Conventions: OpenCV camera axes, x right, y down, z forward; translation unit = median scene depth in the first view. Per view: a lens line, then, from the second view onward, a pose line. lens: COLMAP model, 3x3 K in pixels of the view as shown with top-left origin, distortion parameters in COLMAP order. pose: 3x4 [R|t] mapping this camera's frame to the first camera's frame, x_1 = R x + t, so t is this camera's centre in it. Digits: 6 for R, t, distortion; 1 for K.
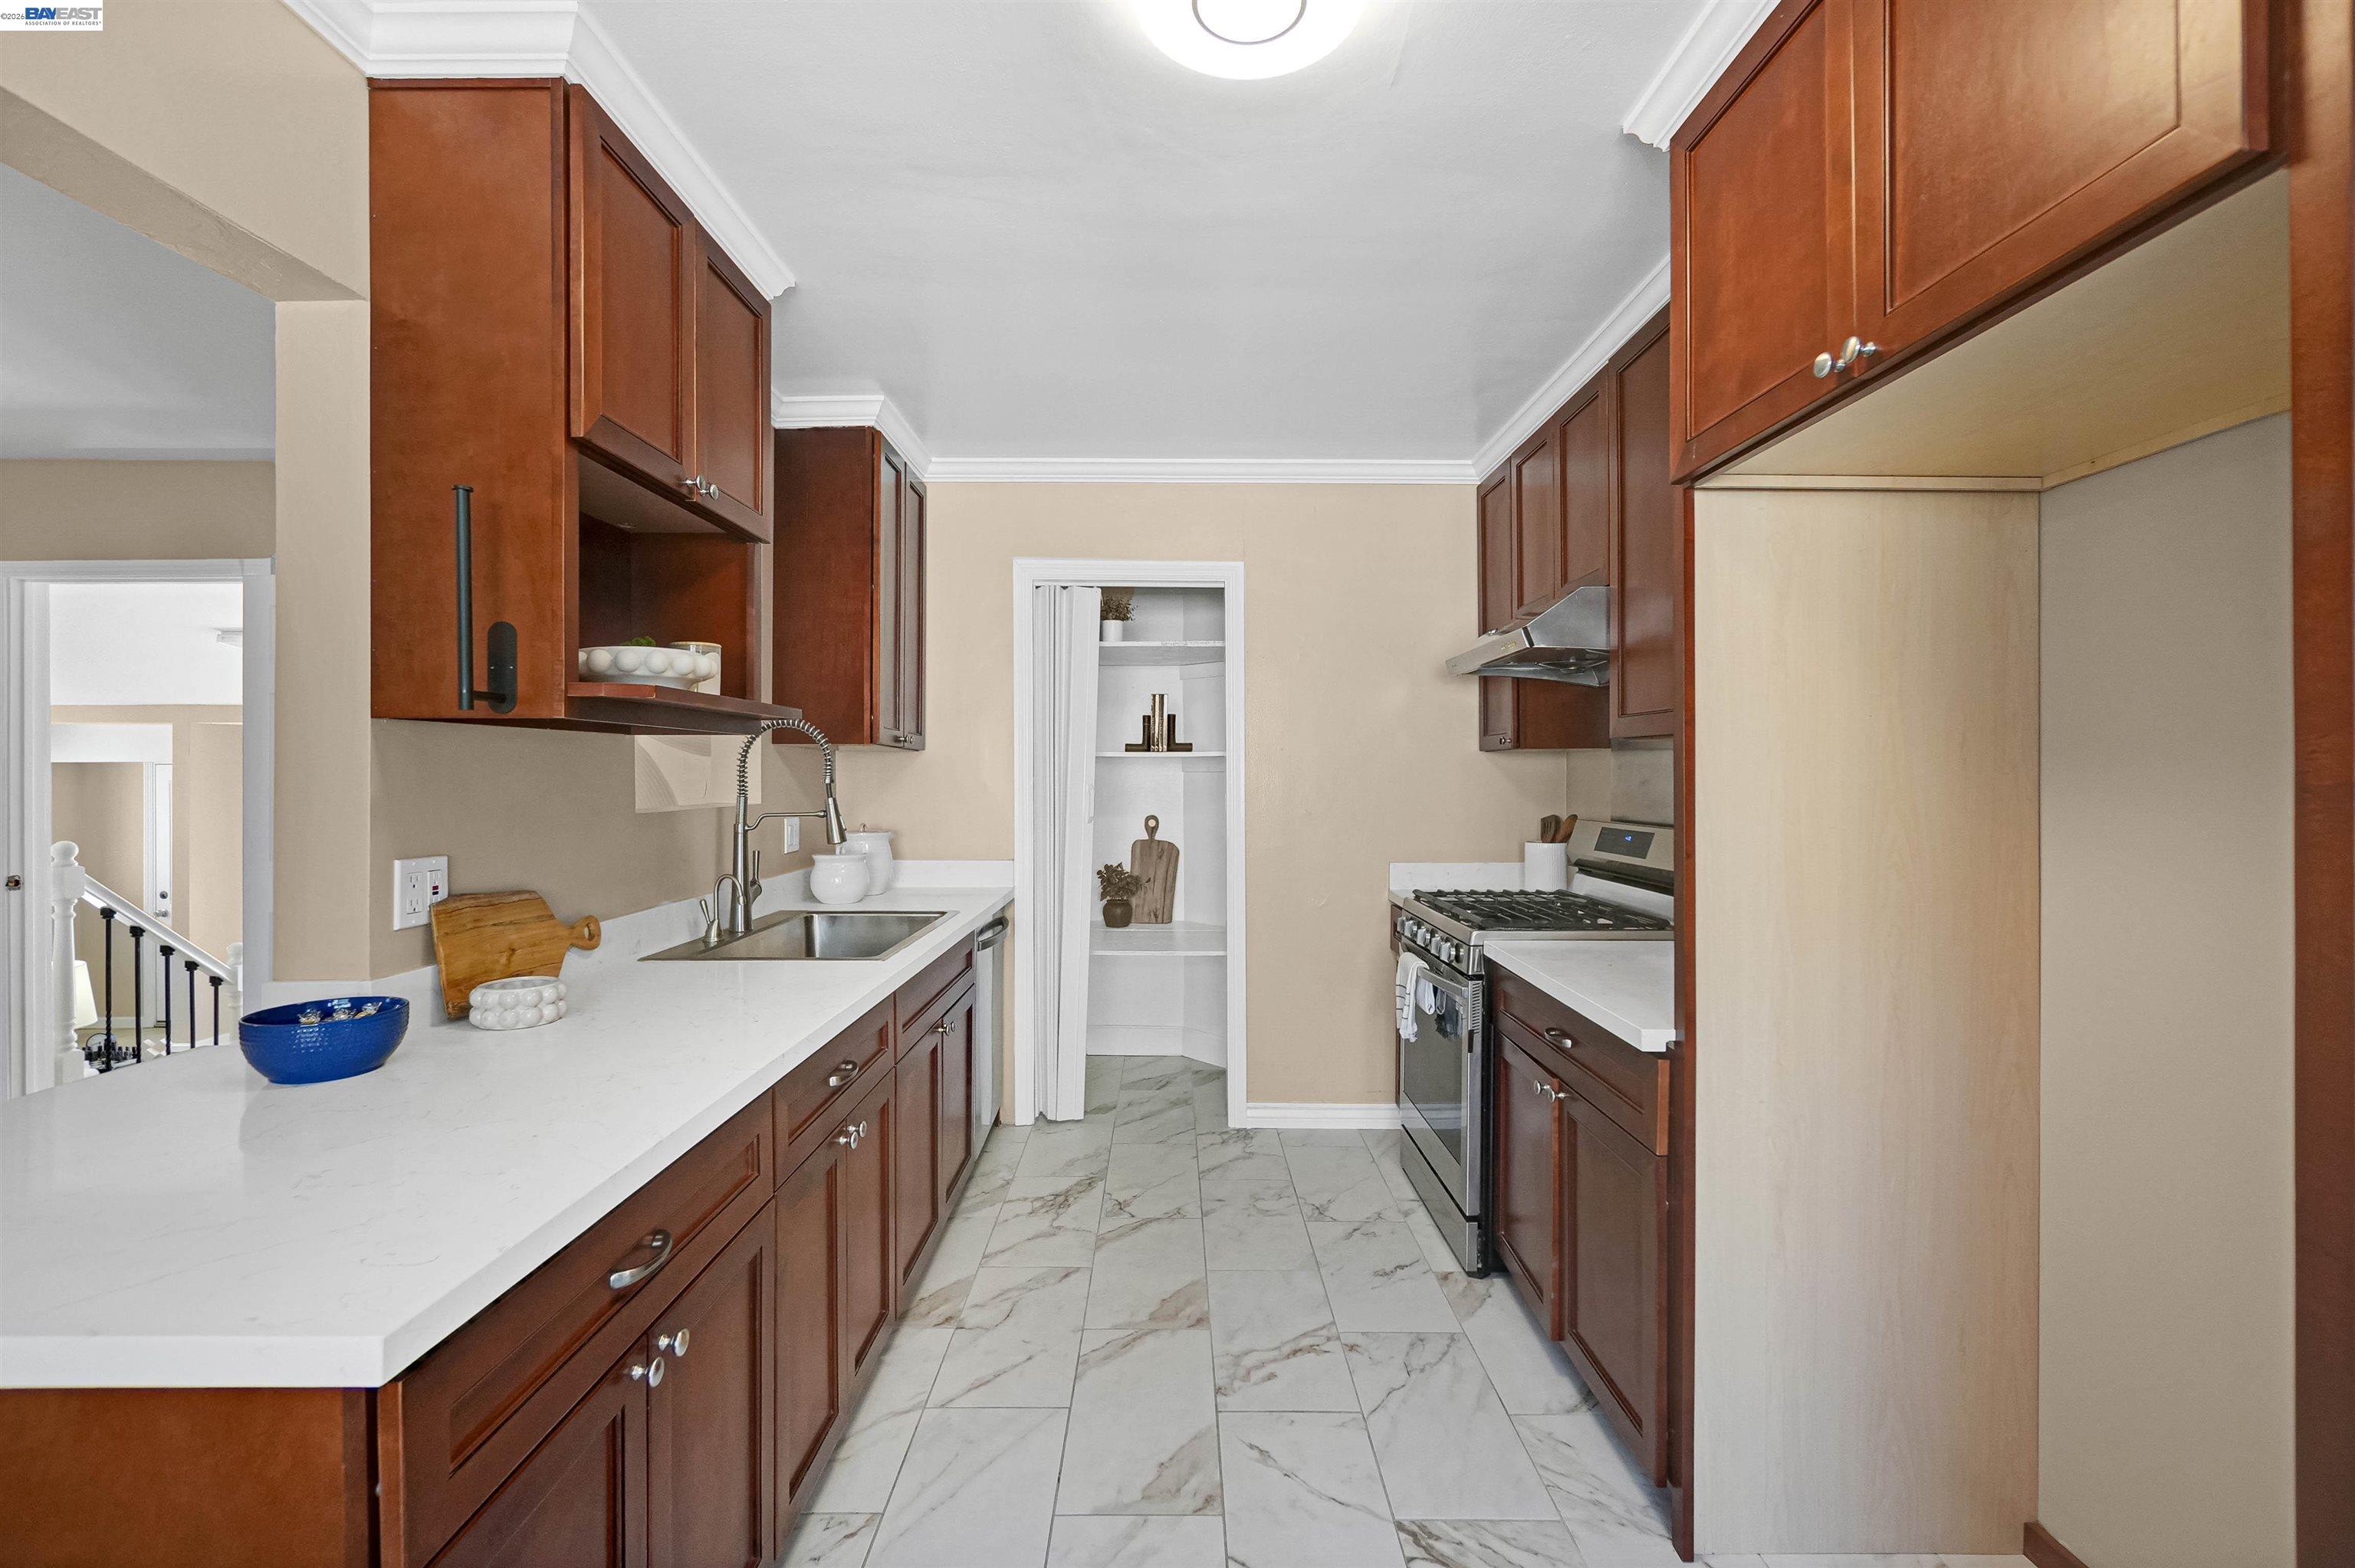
lens RADIAL K [[1017.1, 0, 1170.3], [0, 1017.1, 773.9], [0, 0, 1]] dist [-0.005915, -0.000231]
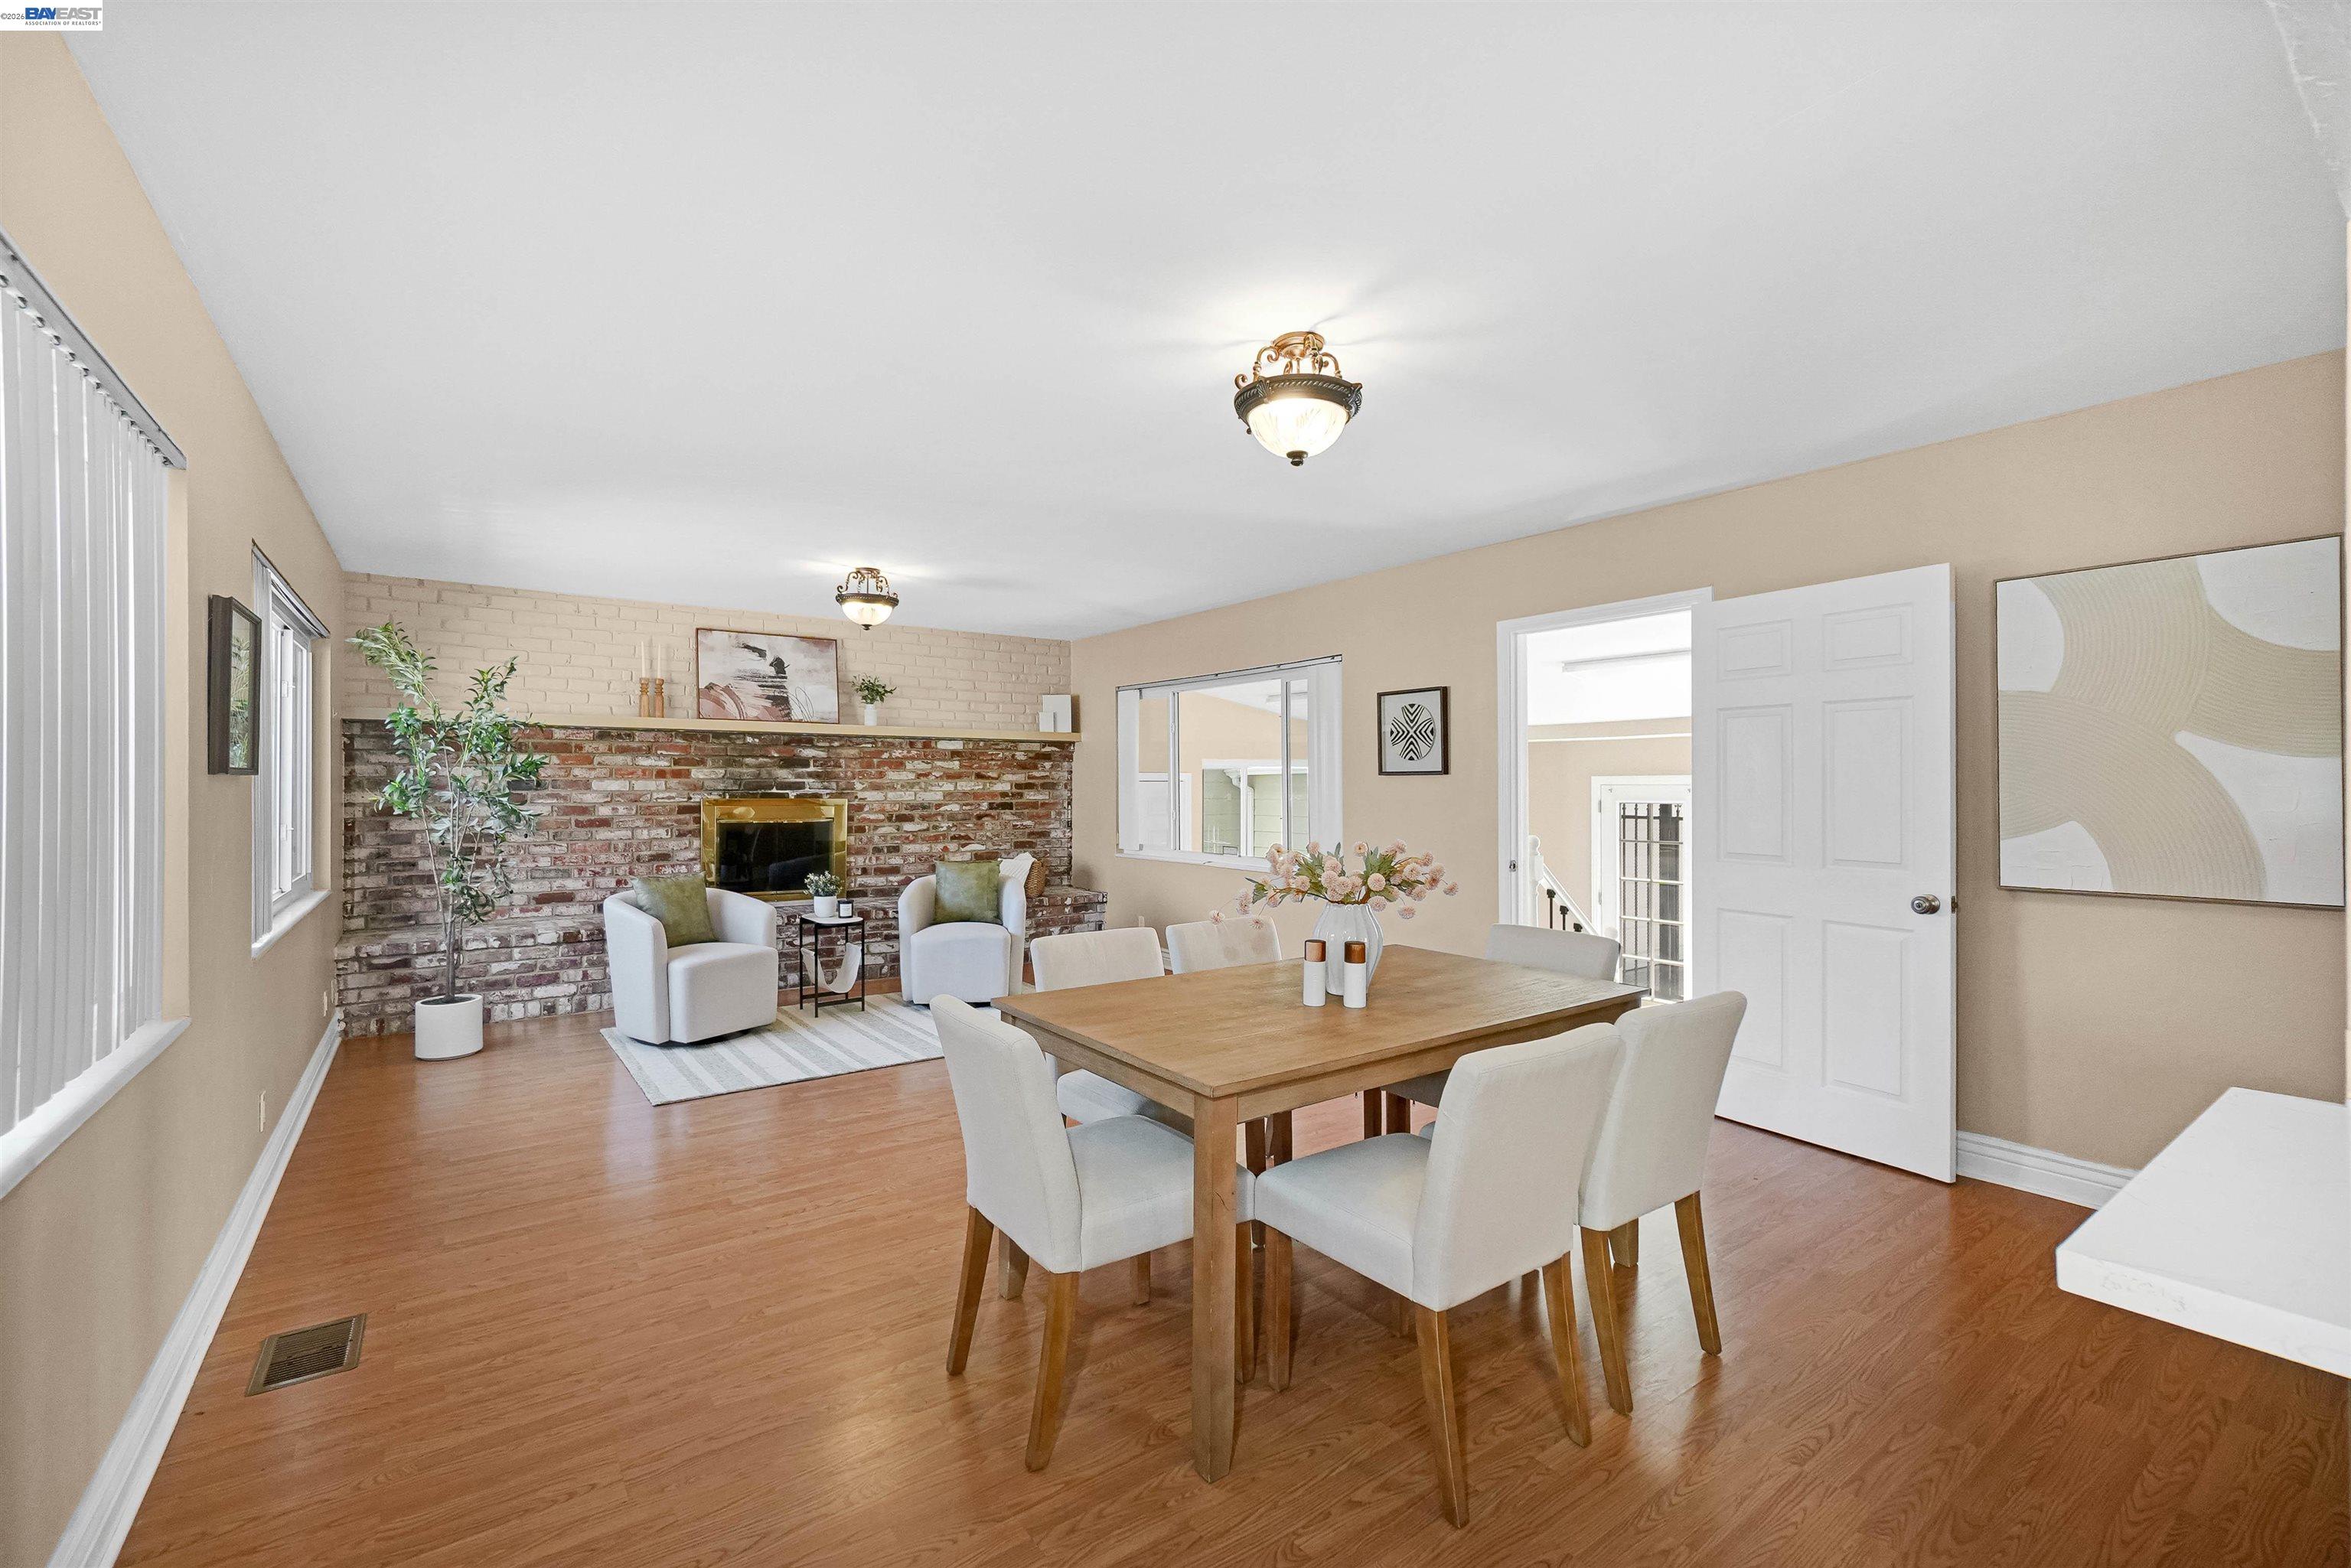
lens RADIAL K [[1015.5, 0, 1167.6], [0, 1015.5, 780.6], [0, 0, 1]] dist [-0.005915, -0.000231]
pose [[0.578821, -0.002449, -0.815451, -0.466790], [0.002497, 0.999996, -0.001231, -0.002037], [0.815451, -0.001324, 0.578825, -0.170148]]
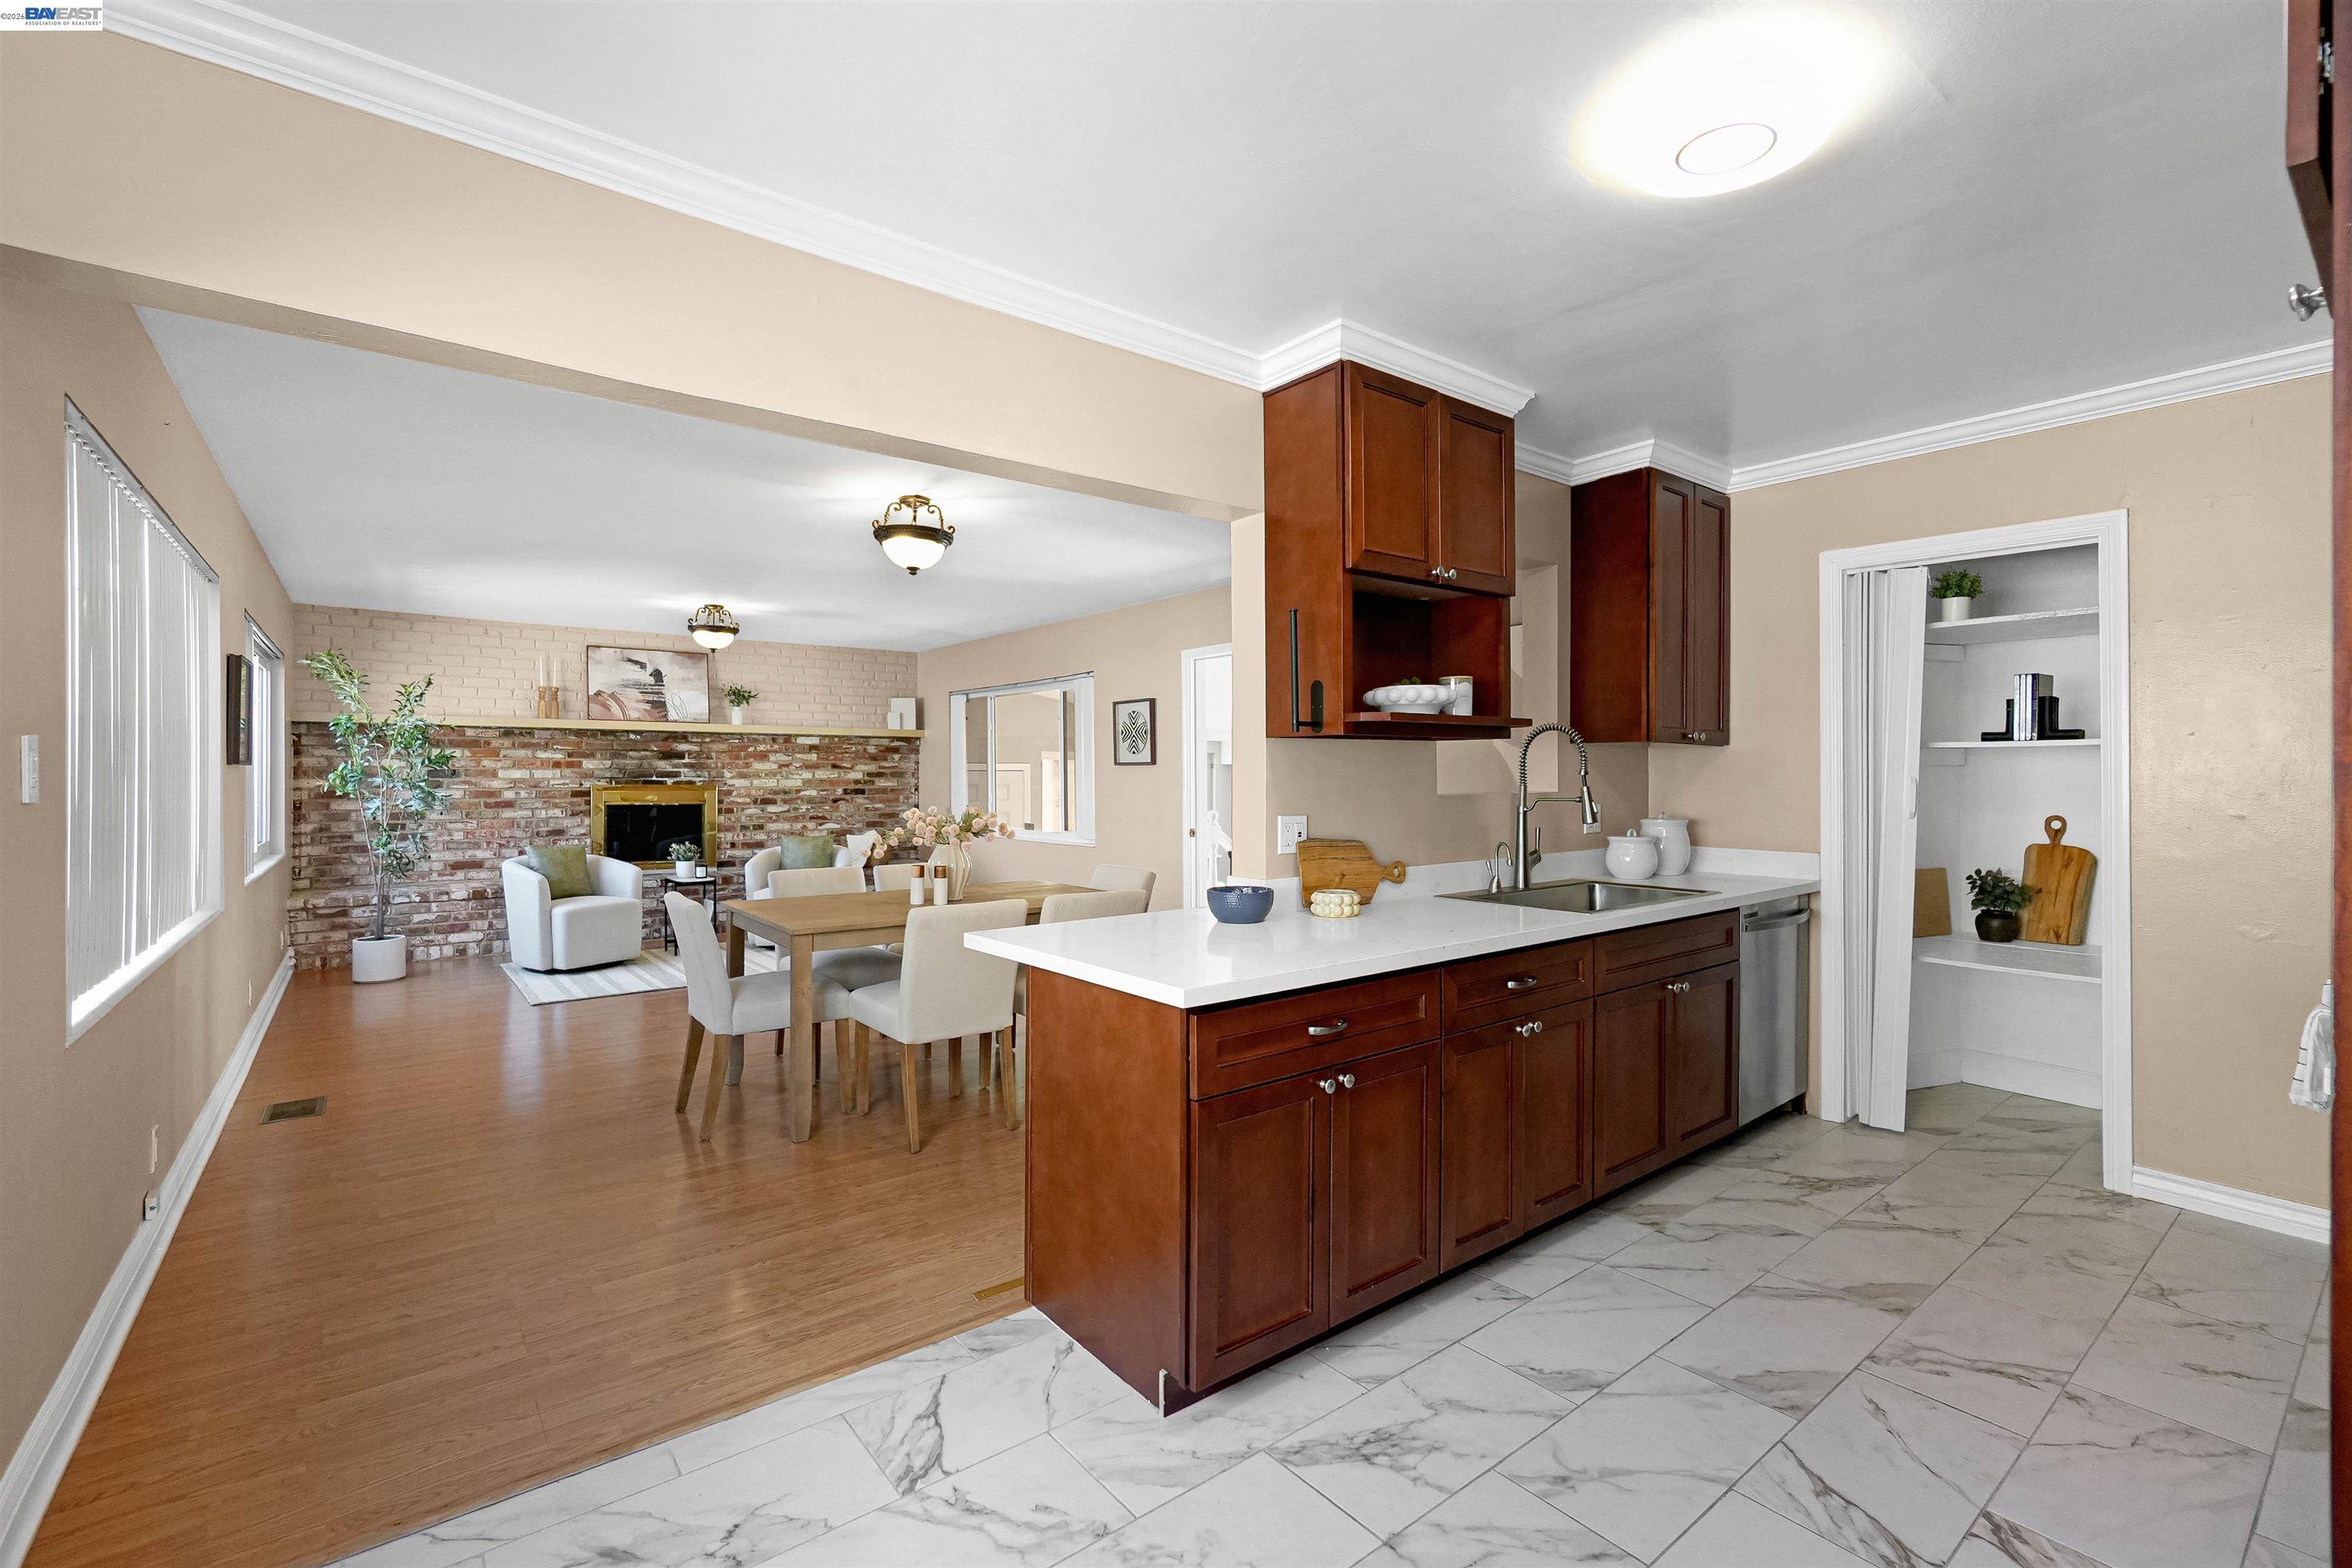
lens RADIAL K [[1038.8, 0, 1170.4], [0, 1038.8, 769.7], [0, 0, 1]] dist [-0.004723, 0.001440]
pose [[0.607359, -0.003948, -0.794418, 0.365011], [0.003060, 0.999992, -0.002631, 0.004420], [0.794422, -0.000833, 0.607366, -0.172276]]
